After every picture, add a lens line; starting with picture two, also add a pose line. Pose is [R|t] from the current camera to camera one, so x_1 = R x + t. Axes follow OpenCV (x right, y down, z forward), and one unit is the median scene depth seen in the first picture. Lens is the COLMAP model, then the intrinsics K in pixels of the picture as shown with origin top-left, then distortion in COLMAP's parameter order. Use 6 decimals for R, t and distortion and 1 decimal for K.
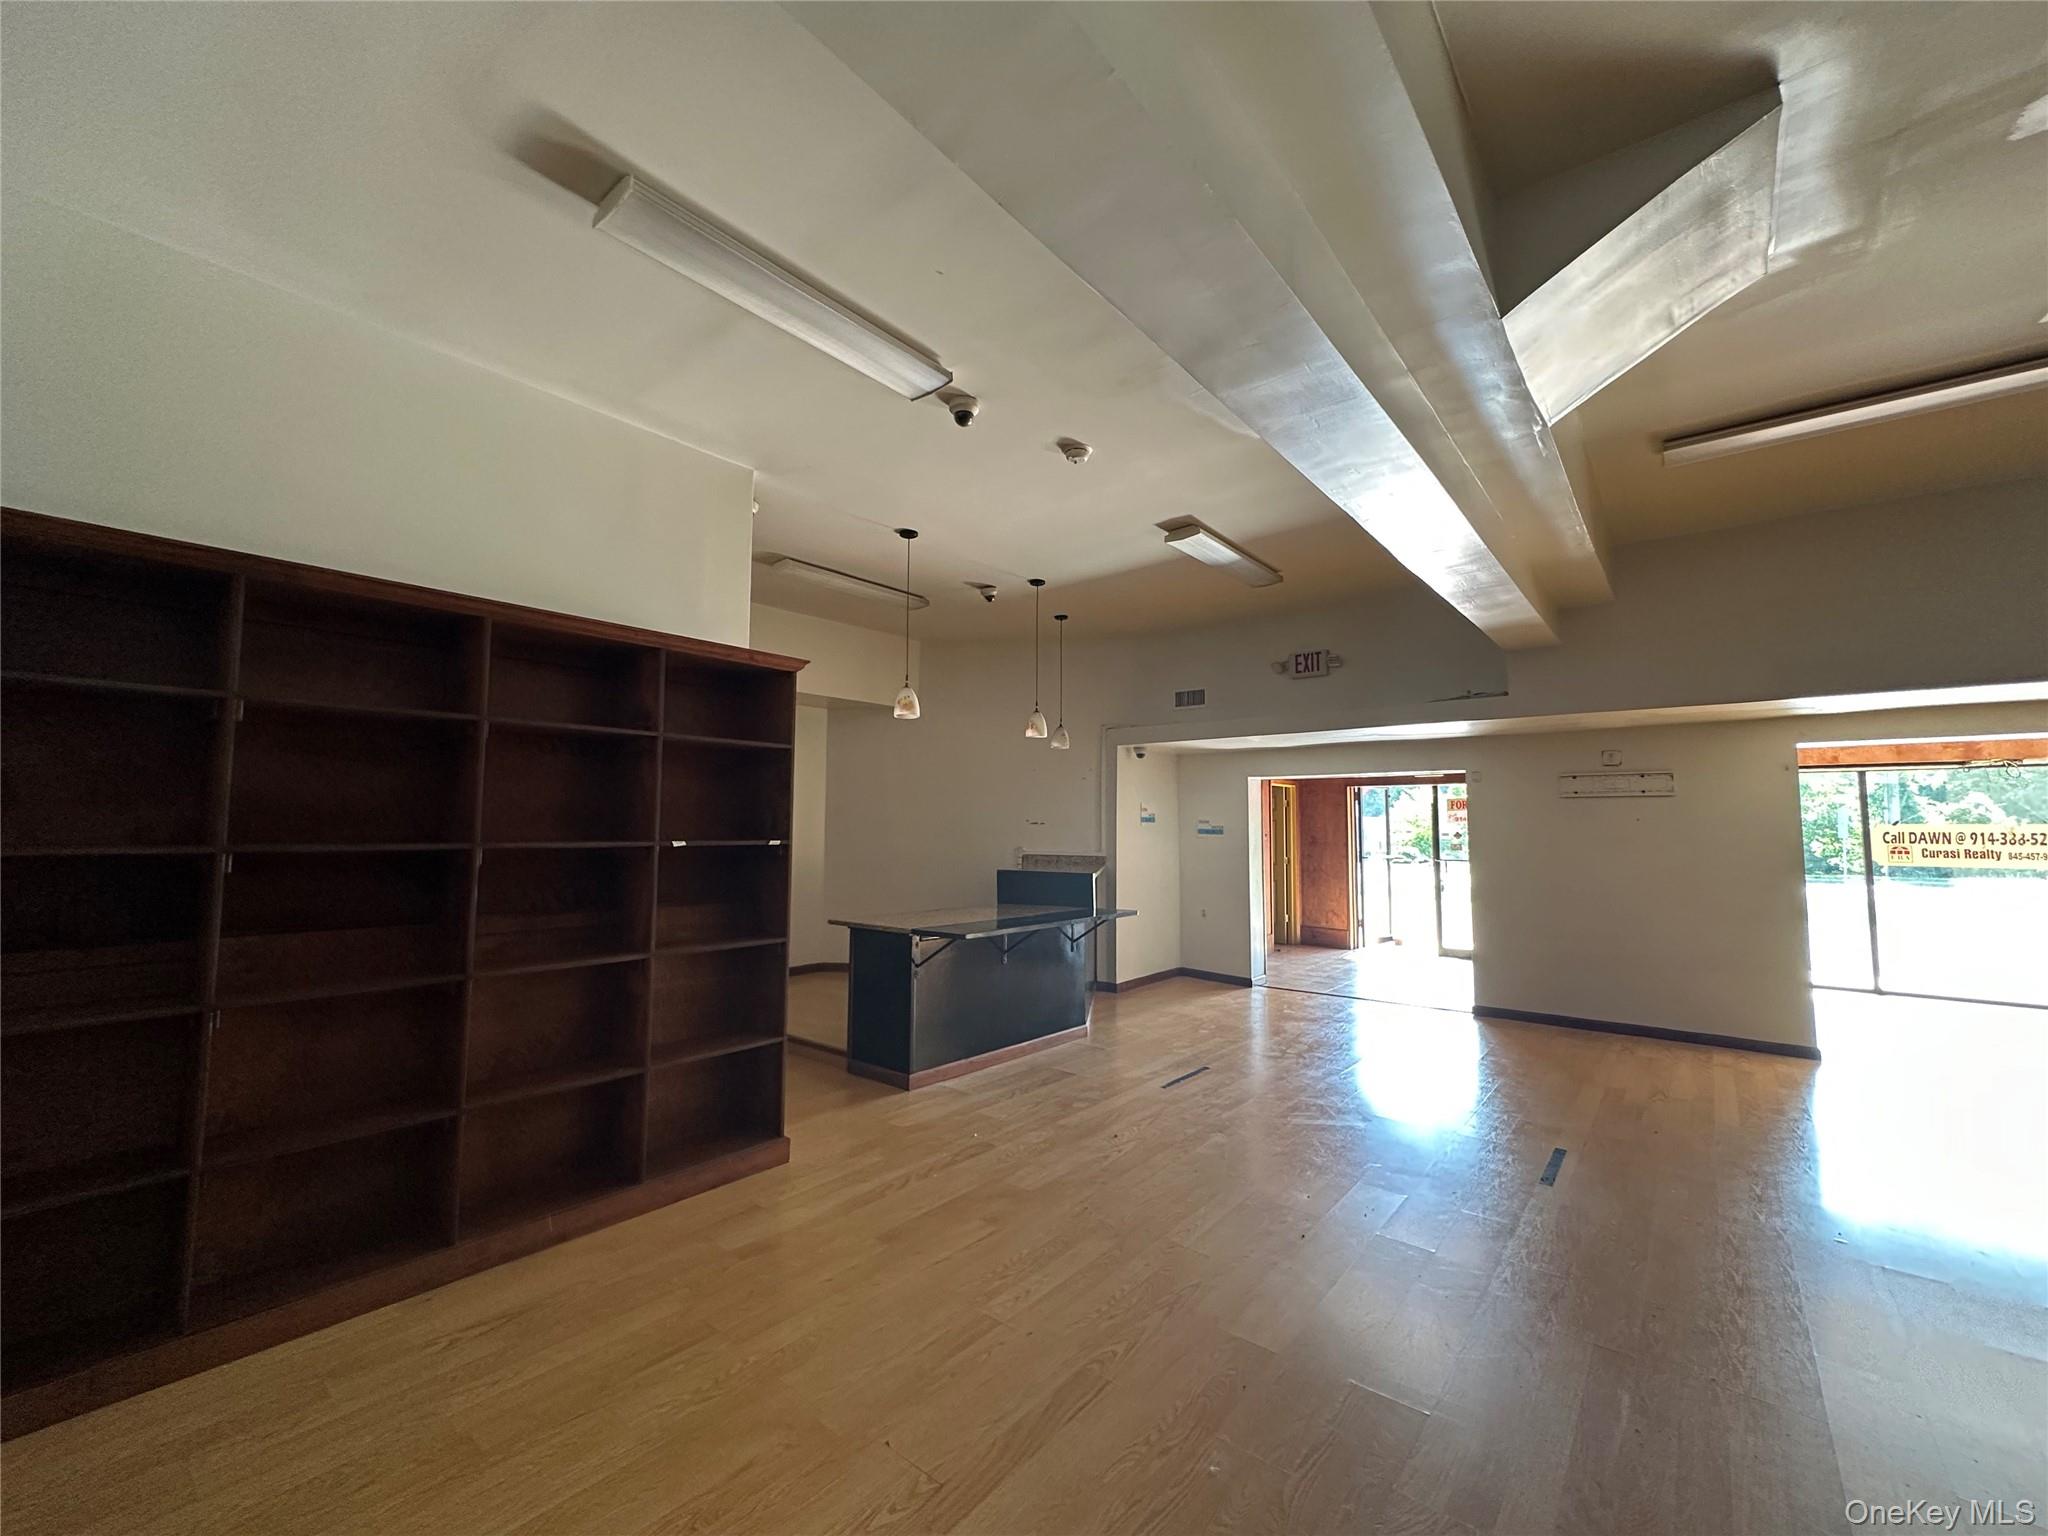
lens RADIAL K [[817.3, 0, 1023.1], [0, 817.3, 761.9], [0, 0, 1]] dist [-0.002628, 0.000709]
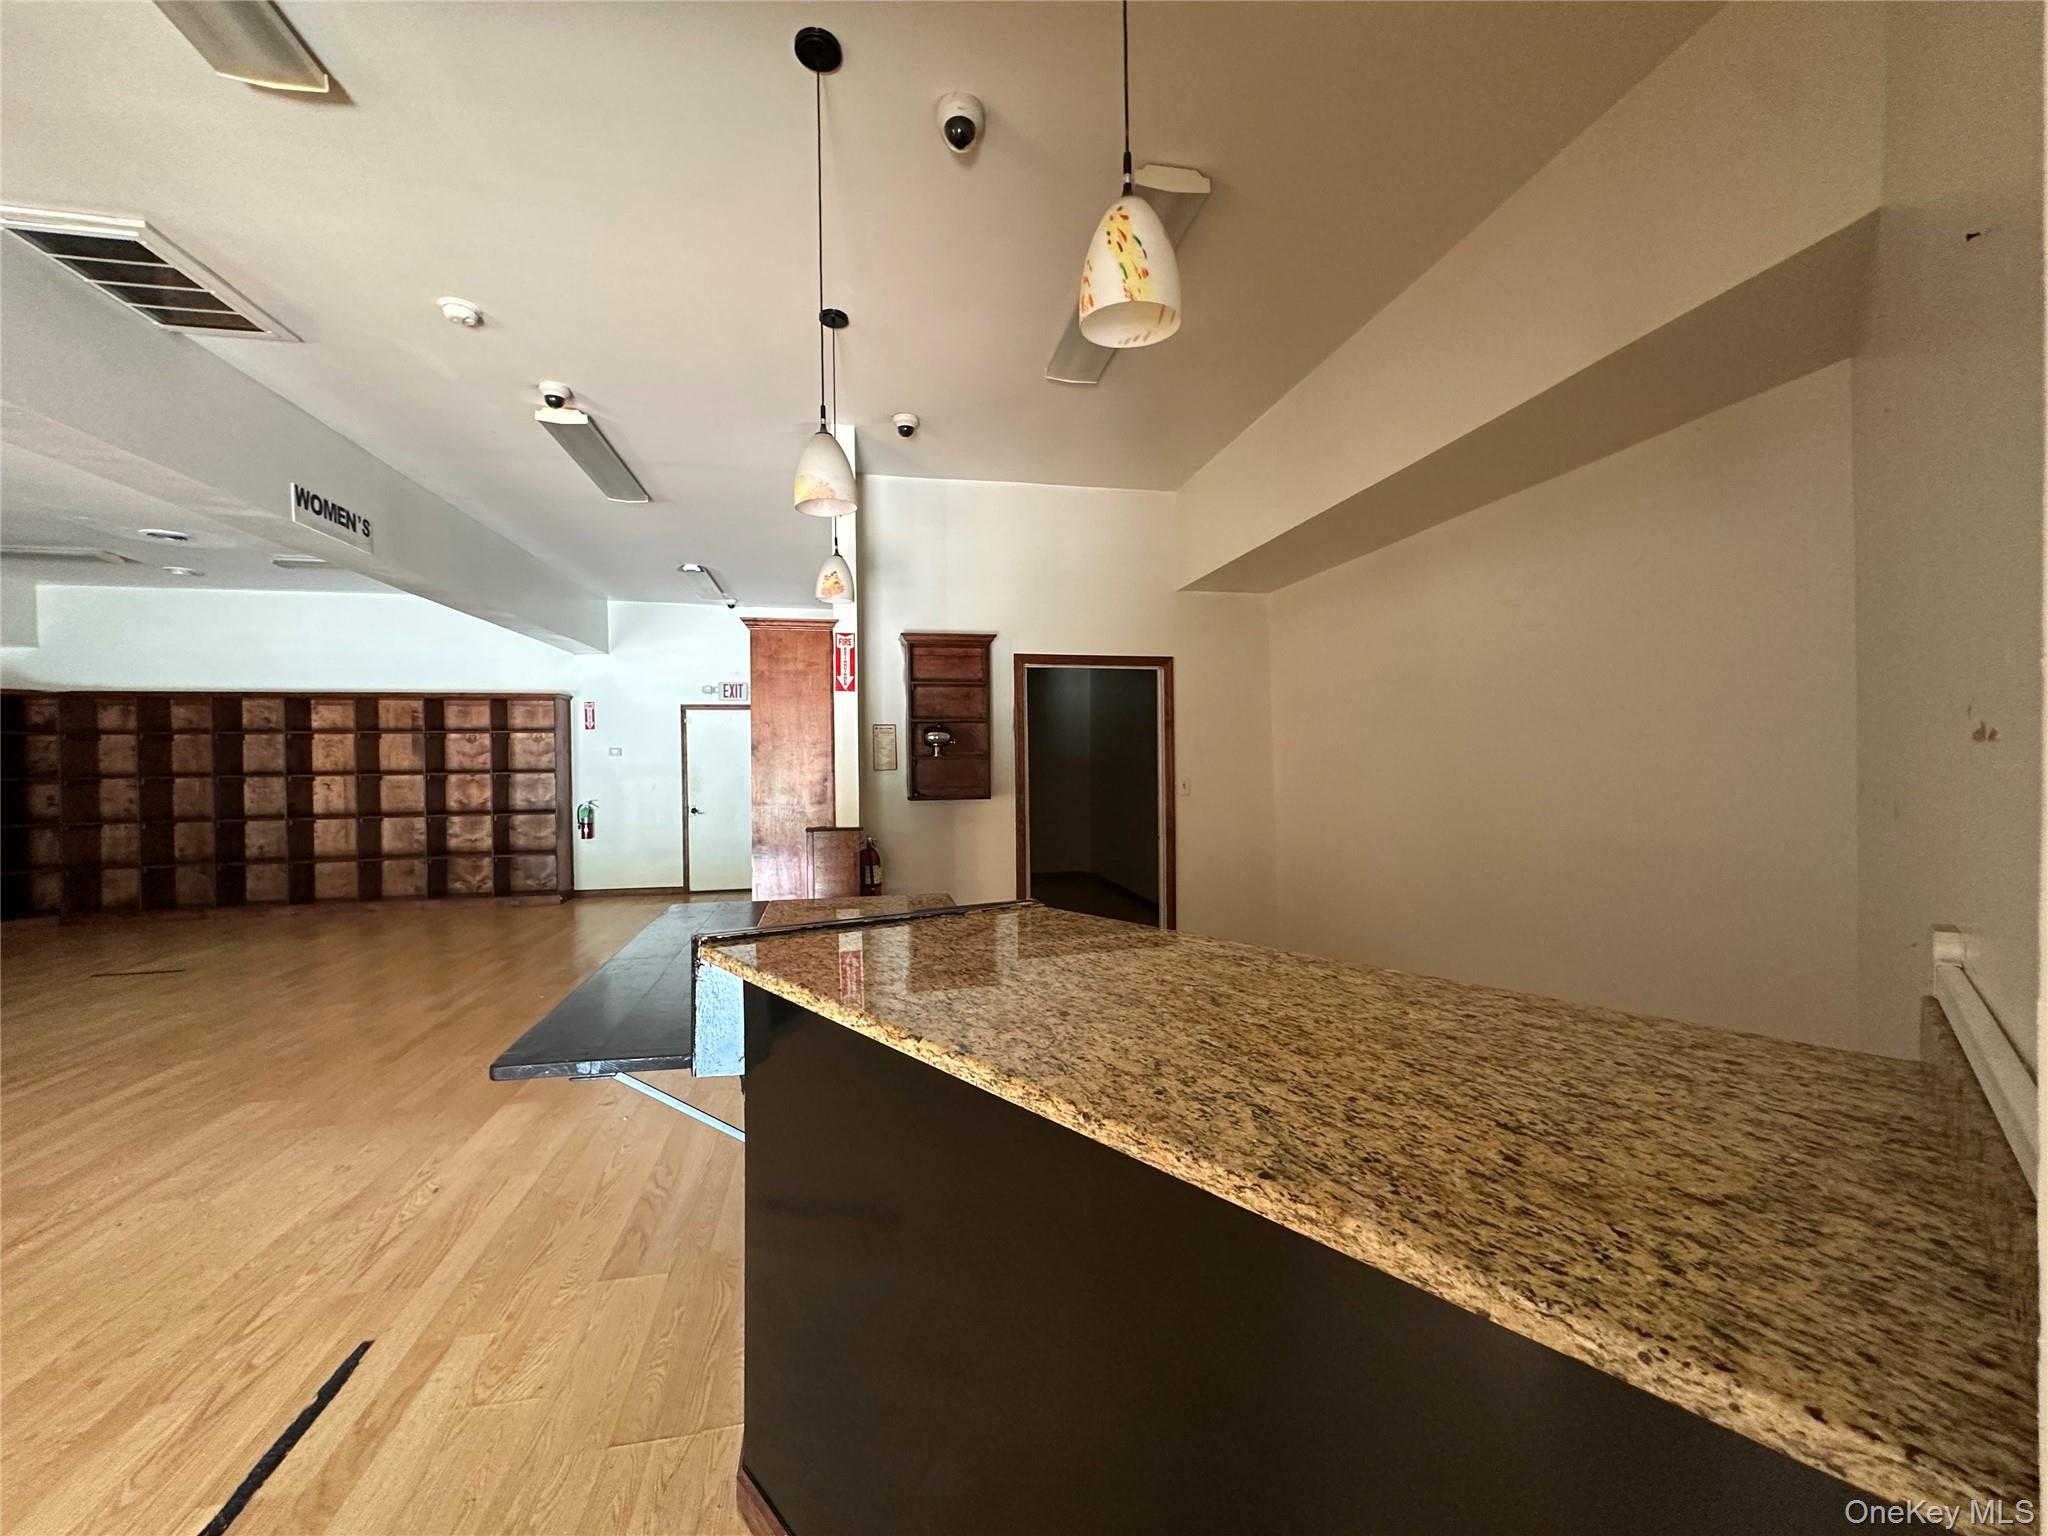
lens RADIAL K [[817.3, 0, 1023.6], [0, 817.3, 766.3], [0, 0, 1]] dist [-0.002628, 0.000709]
pose [[-0.629699, 0.008433, -0.776793, 0.186097], [0.068600, 0.996638, -0.044790, 0.079450], [0.773804, -0.081492, -0.628161, 1.019888]]
